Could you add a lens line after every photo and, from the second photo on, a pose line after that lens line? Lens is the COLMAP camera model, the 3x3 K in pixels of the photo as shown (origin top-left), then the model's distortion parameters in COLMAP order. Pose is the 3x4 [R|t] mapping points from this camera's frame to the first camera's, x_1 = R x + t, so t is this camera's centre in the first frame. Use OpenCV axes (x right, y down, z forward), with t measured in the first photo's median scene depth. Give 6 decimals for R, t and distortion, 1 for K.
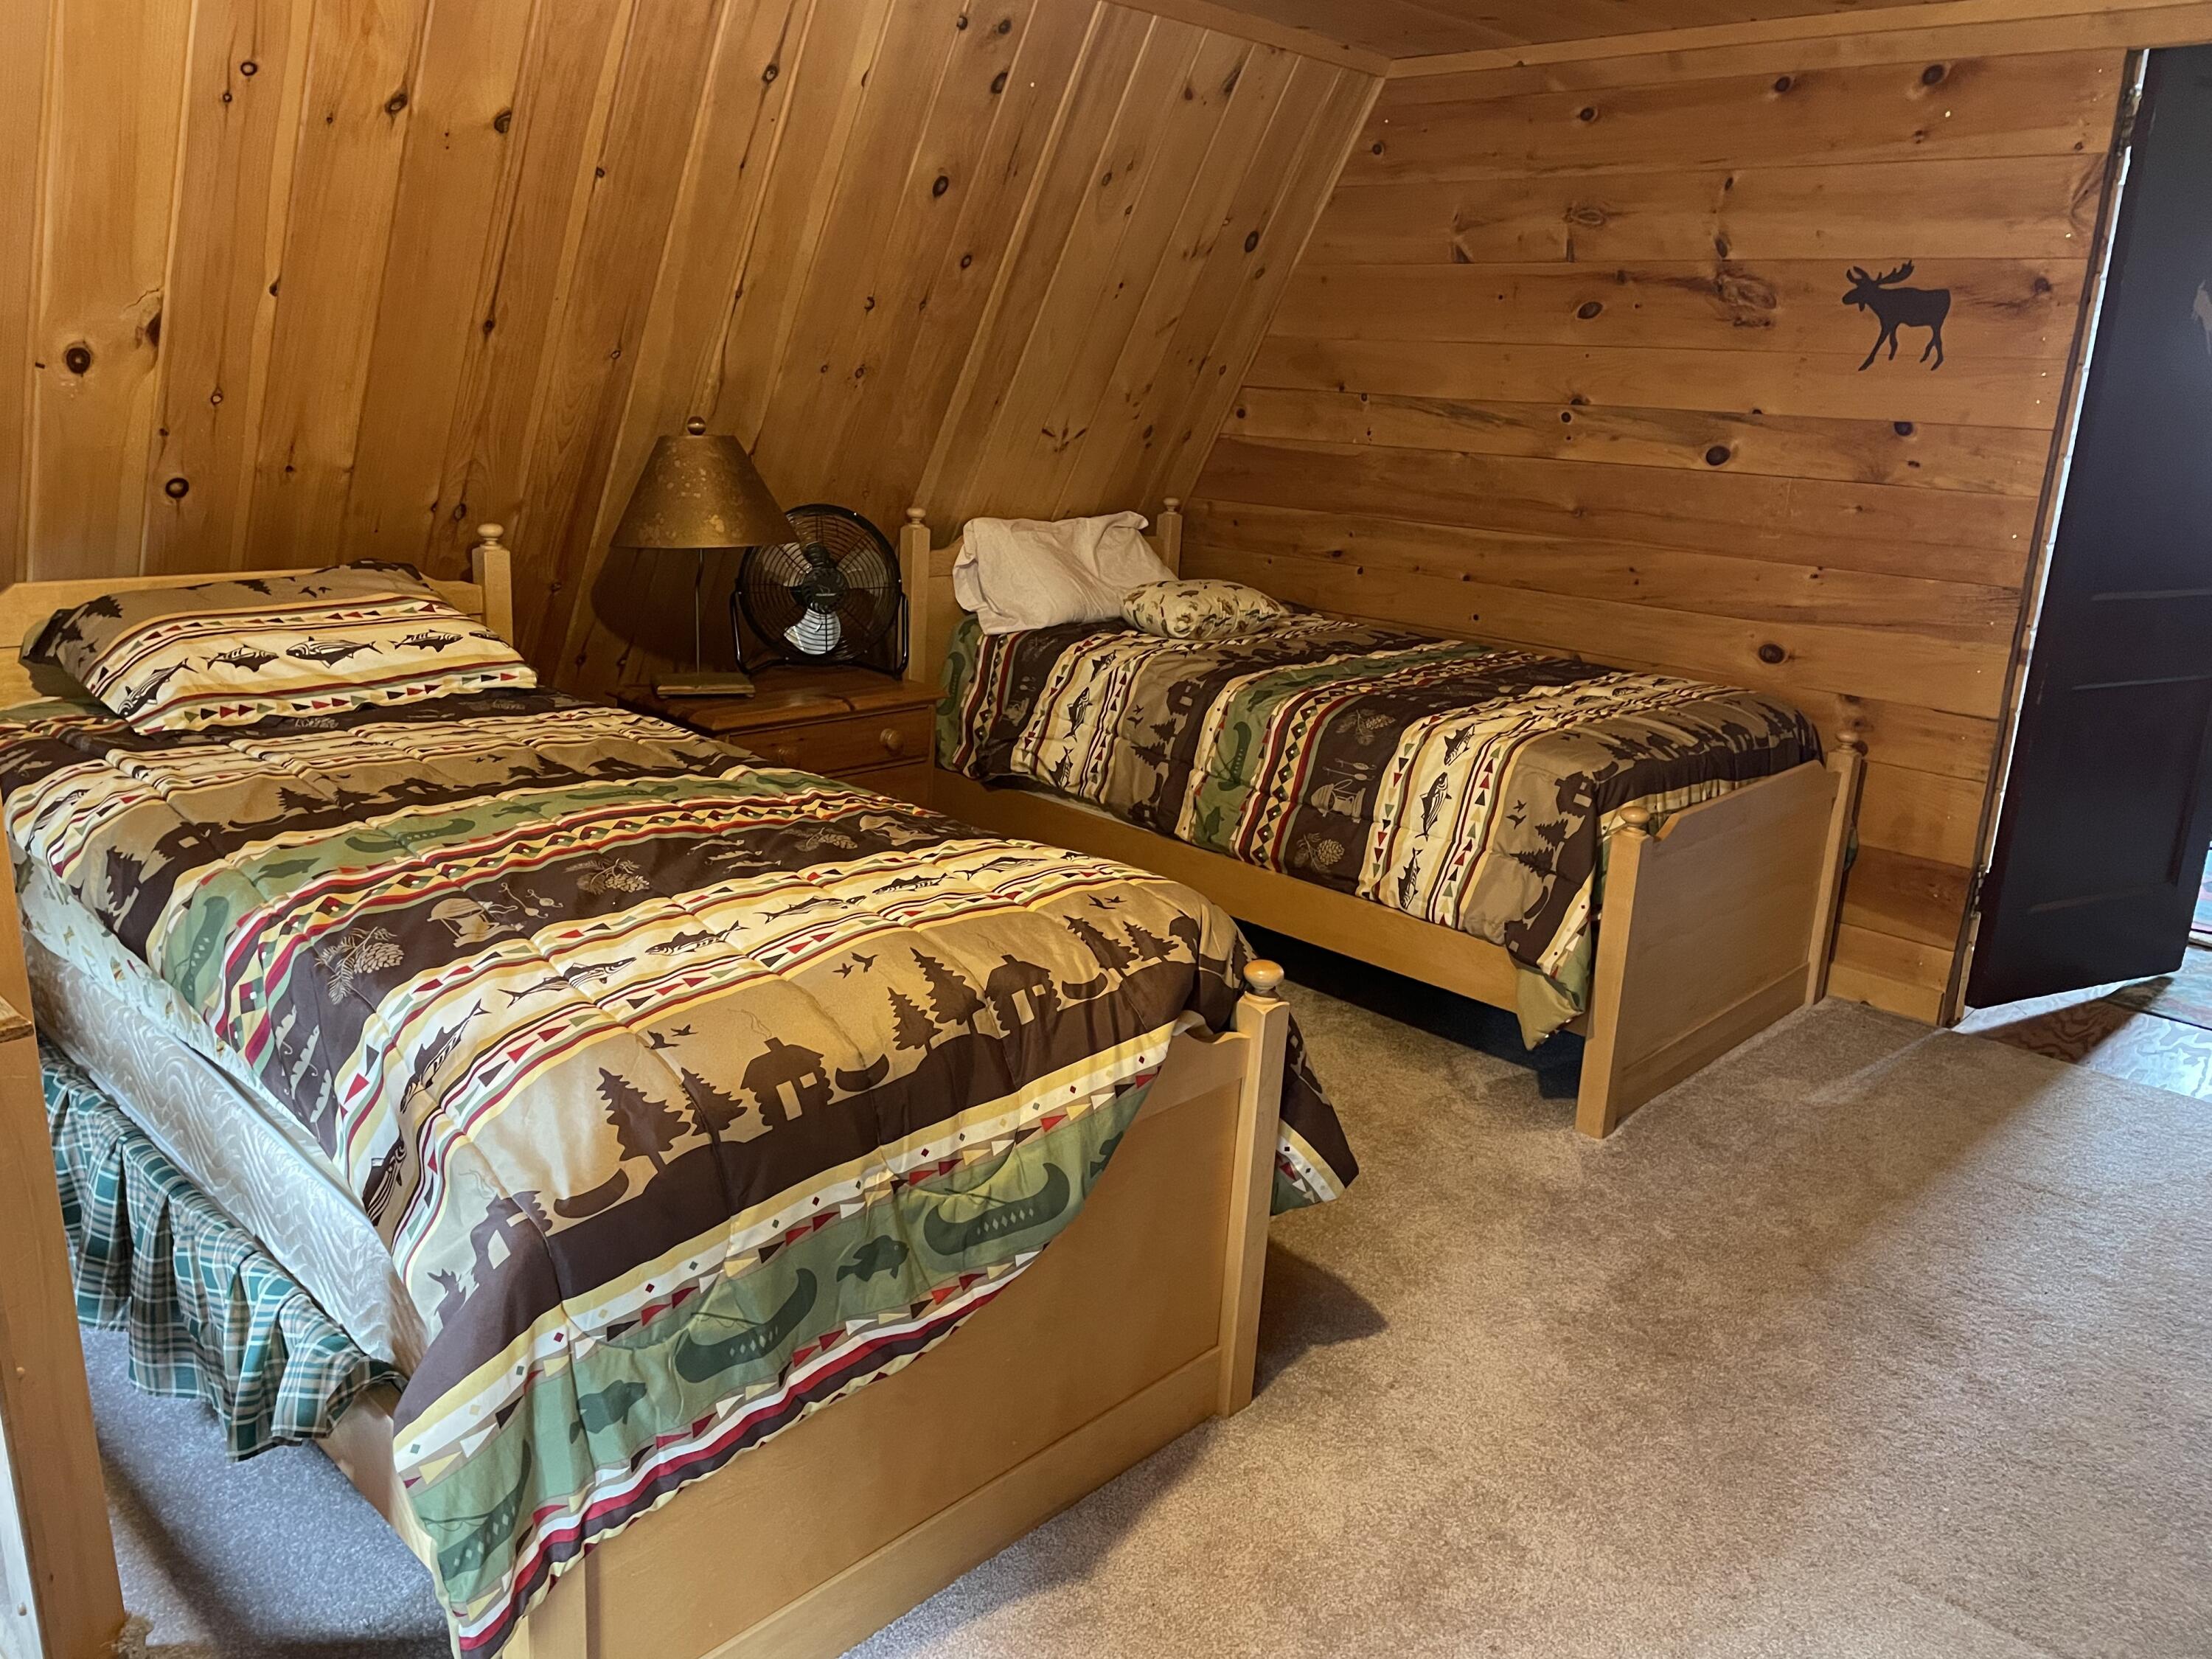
lens RADIAL K [[1653.1, 0, 1106.0], [0, 1653.1, 829.5], [0, 0, 1]] dist [0.008547, 0.002692]
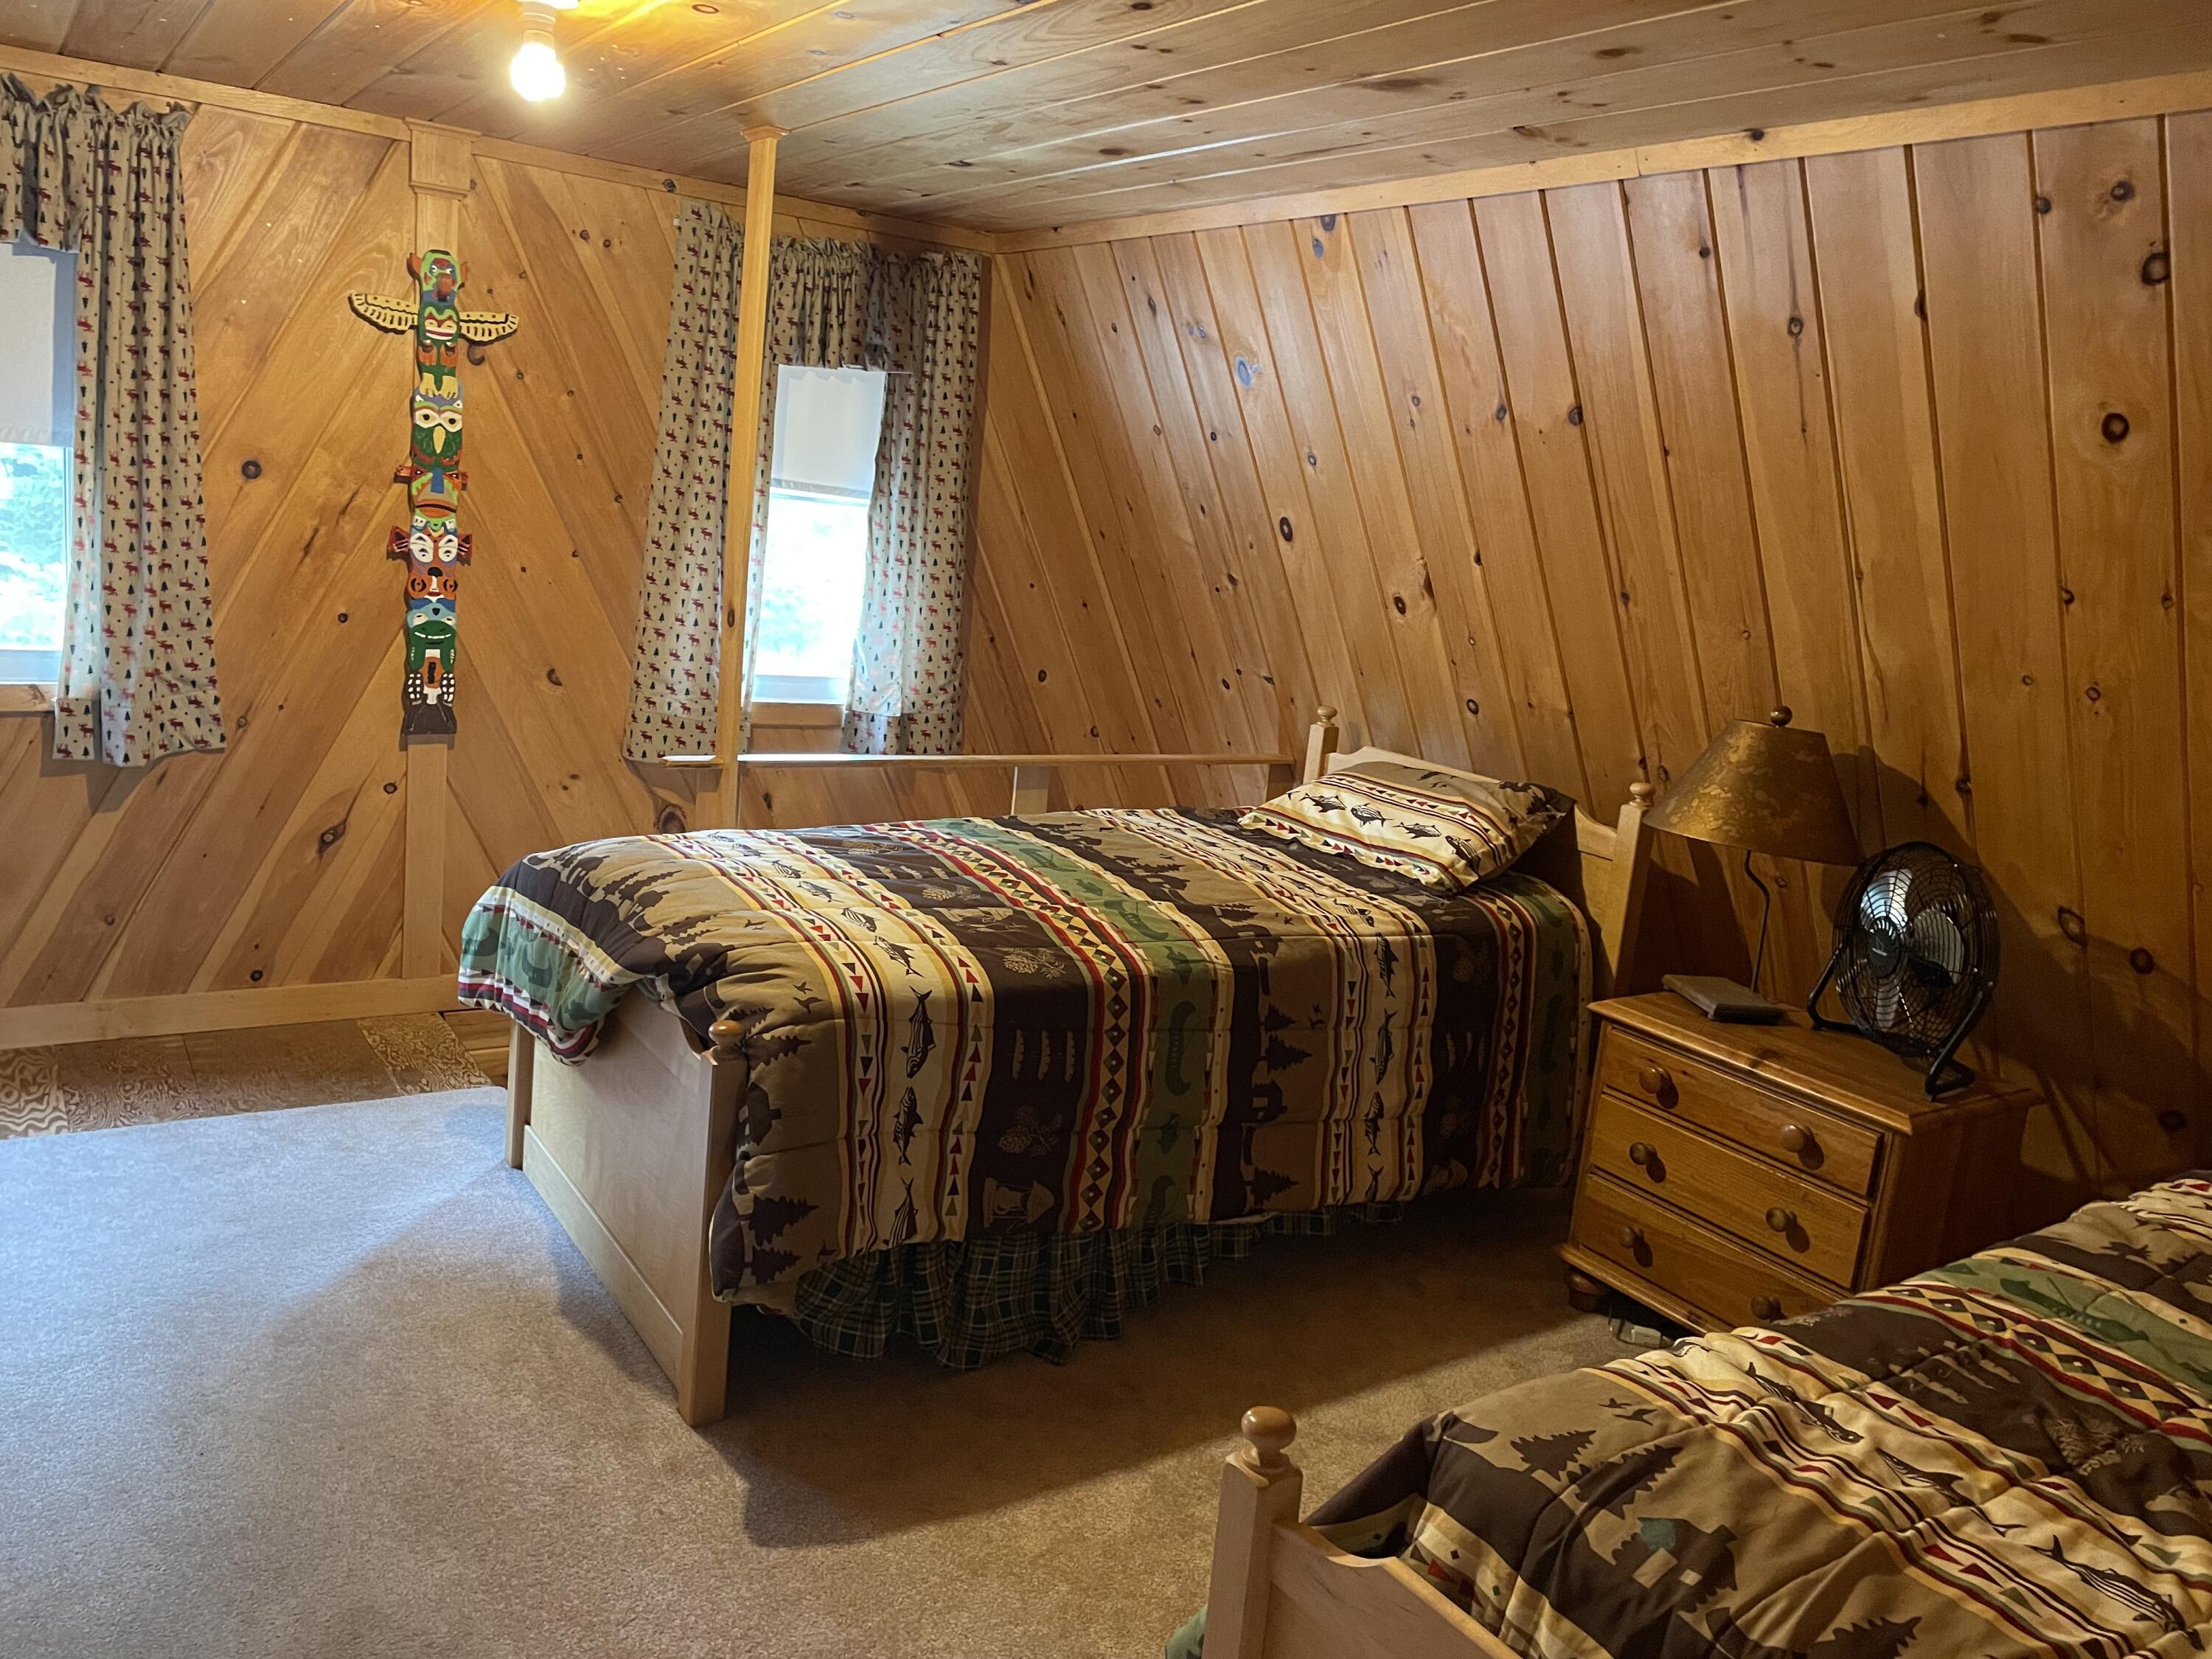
lens RADIAL K [[1686.2, 0, 1099.4], [0, 1686.2, 773.2], [0, 0, 1]] dist [-0.000280, -0.003713]
pose [[-0.222836, 0.077775, -0.971749, 0.865425], [-0.382435, 0.909931, 0.160525, -0.270608], [0.896709, 0.407401, -0.173021, 1.029276]]
